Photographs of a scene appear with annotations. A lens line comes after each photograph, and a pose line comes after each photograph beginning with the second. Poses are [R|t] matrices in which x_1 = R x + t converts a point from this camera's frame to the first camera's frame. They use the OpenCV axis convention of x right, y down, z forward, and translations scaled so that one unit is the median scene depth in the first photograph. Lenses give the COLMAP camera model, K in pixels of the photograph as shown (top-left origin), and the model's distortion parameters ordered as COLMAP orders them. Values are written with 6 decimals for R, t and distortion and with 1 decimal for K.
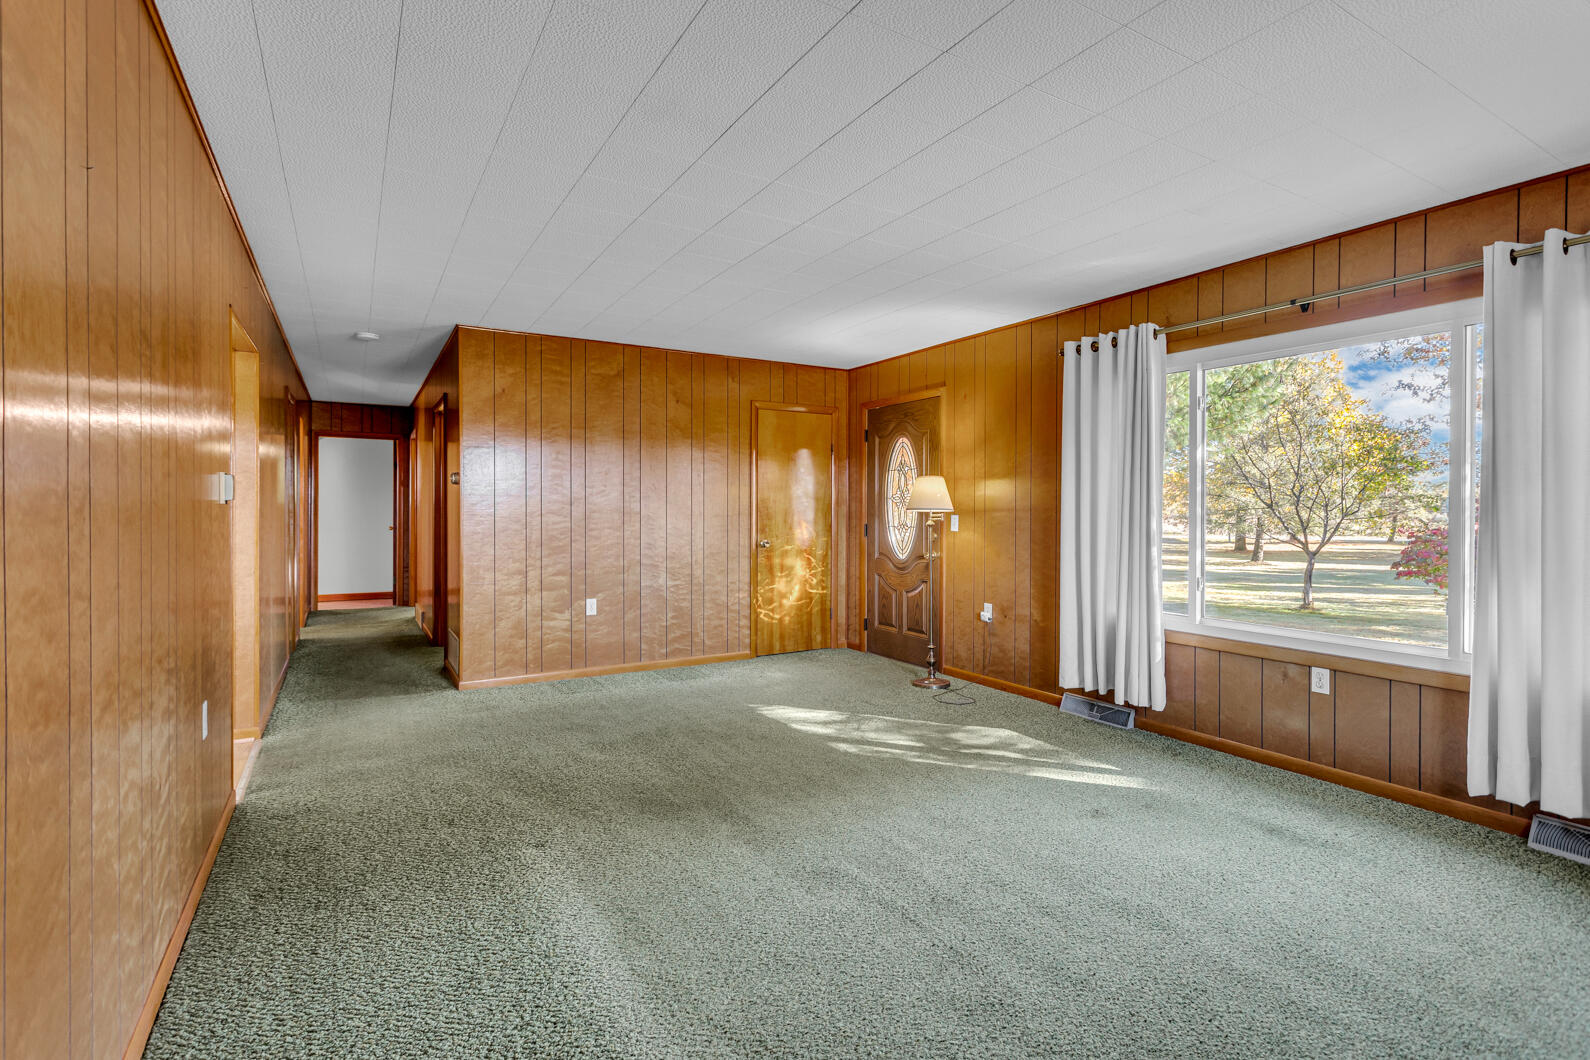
lens RADIAL K [[760.5, 0, 803.5], [0, 760.5, 518.3], [0, 0, 1]] dist [0.001079, 0.001454]
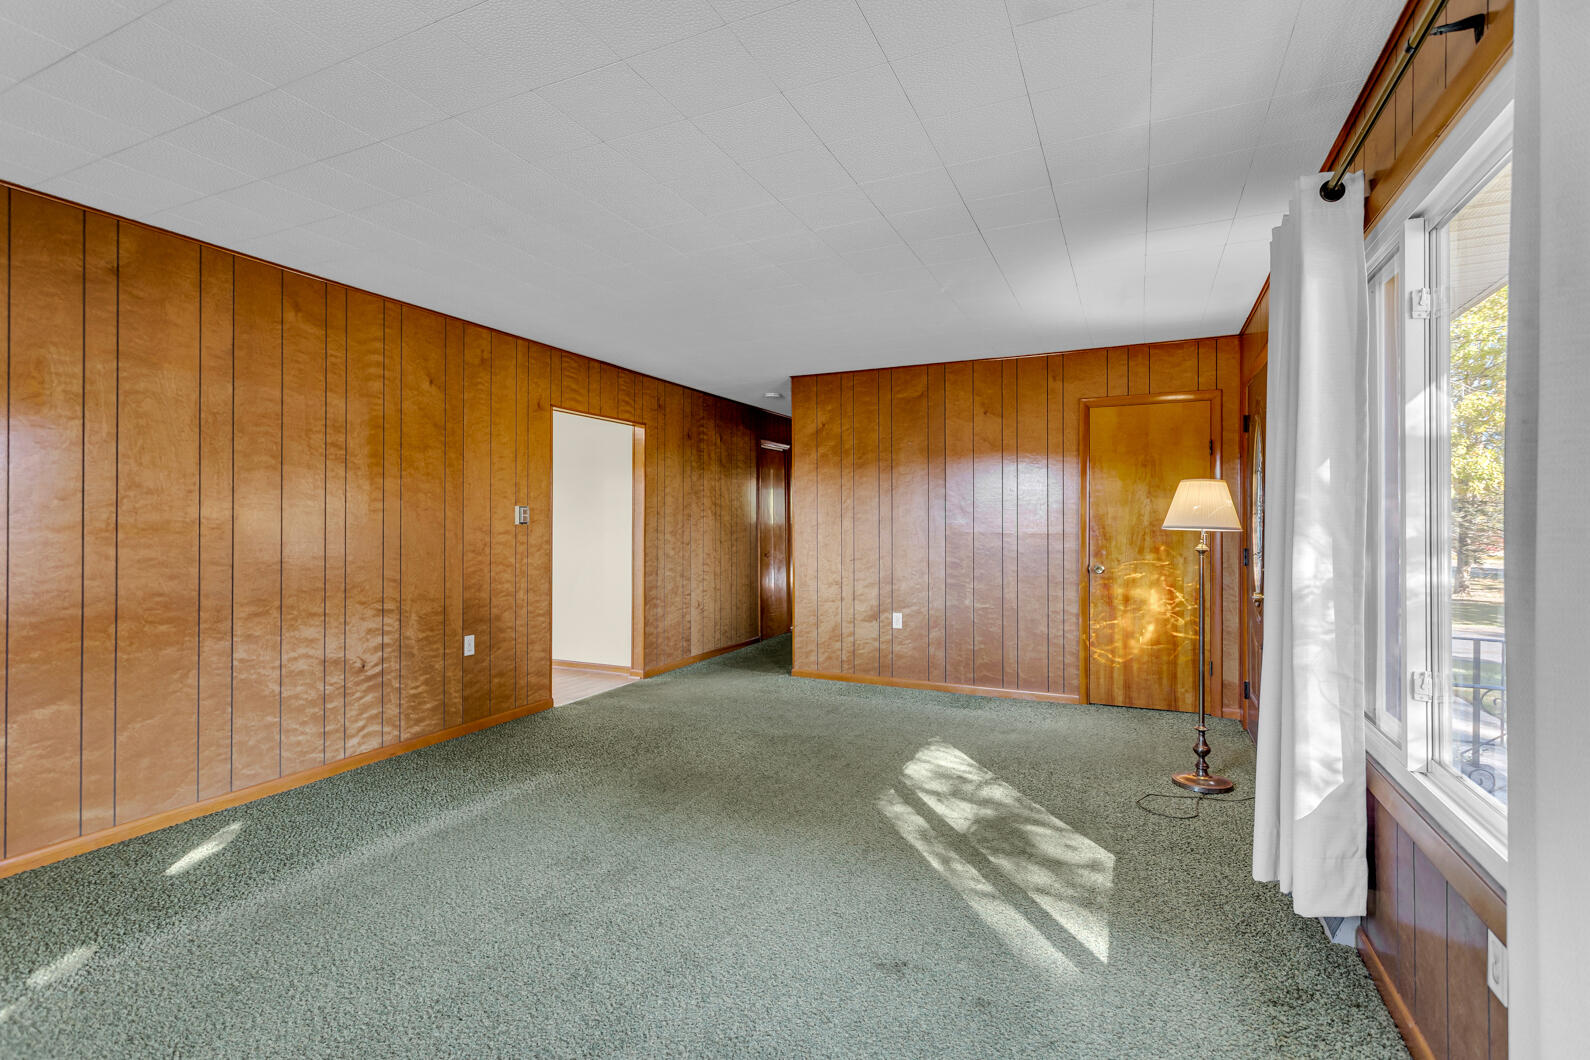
lens RADIAL K [[747.8, 0, 767.9], [0, 747.8, 529.3], [0, 0, 1]] dist [-0.001470, 0.000223]
pose [[0.541704, 0.002597, -0.840566, 0.491590], [-0.008998, 0.999956, -0.002709, -0.005154], [0.840521, 0.009030, 0.541703, 0.289588]]
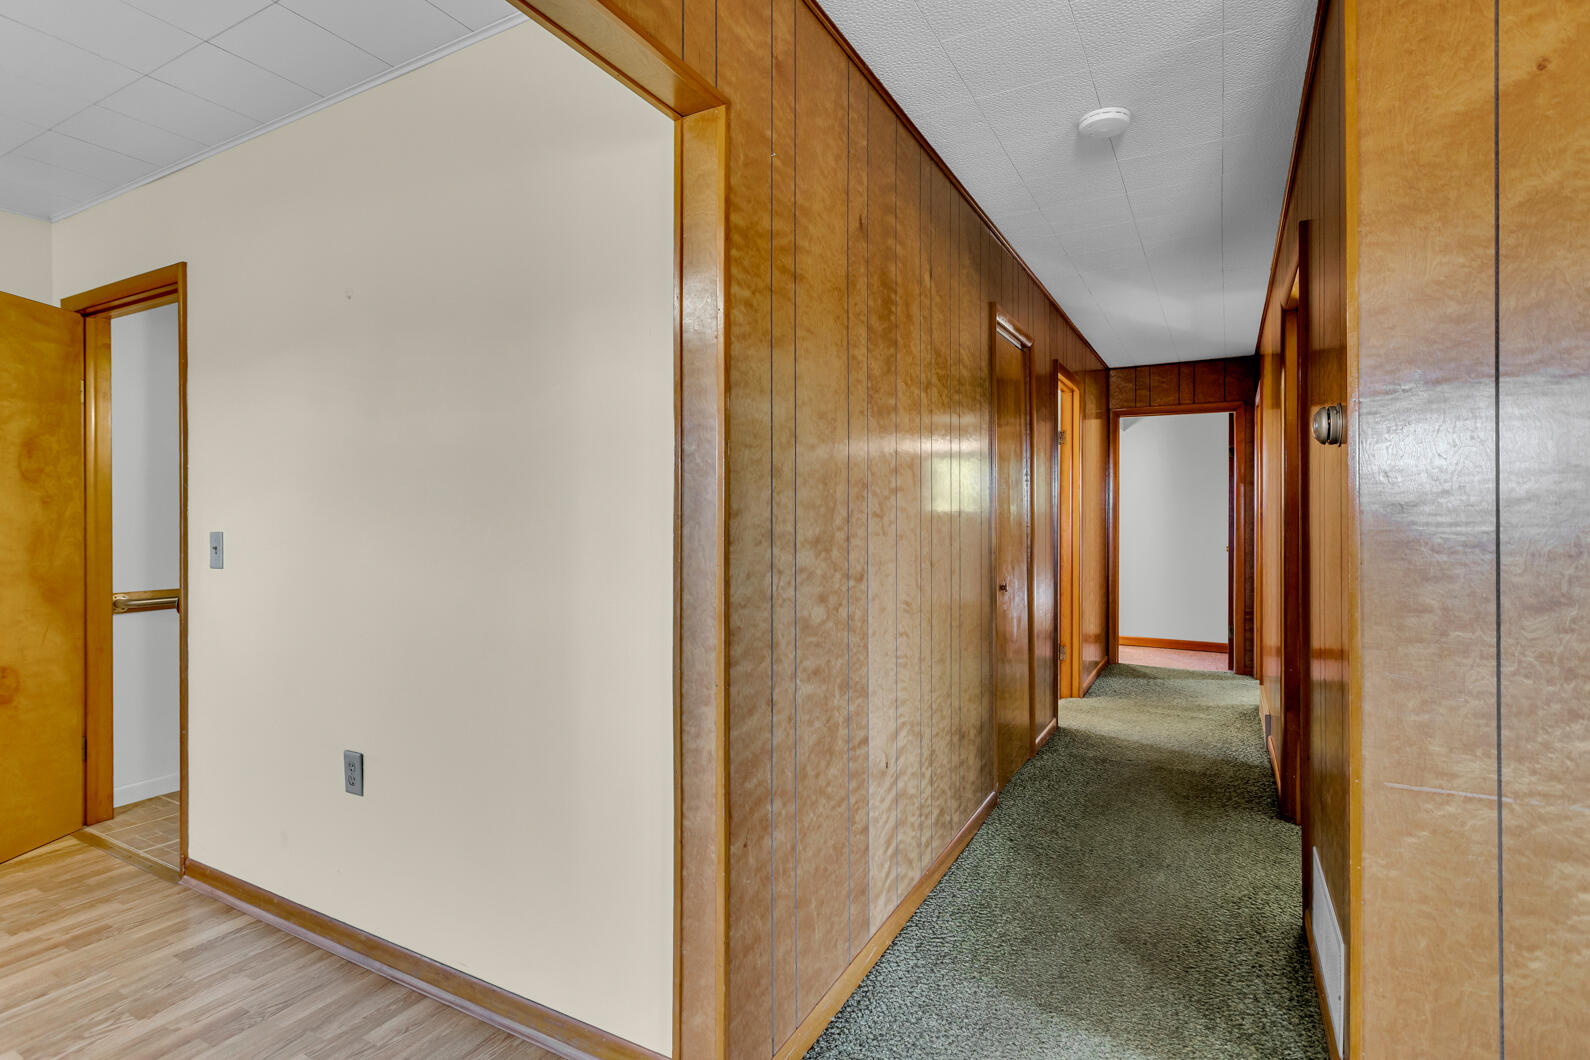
lens RADIAL K [[768.5, 0, 787.7], [0, 768.5, 519.3], [0, 0, 1]] dist [0.010800, 0.000703]
pose [[0.498574, -0.005124, -0.866832, -0.278157], [-0.005028, 0.999949, -0.008803, -0.009089], [0.866833, 0.008747, 0.498522, 0.613192]]
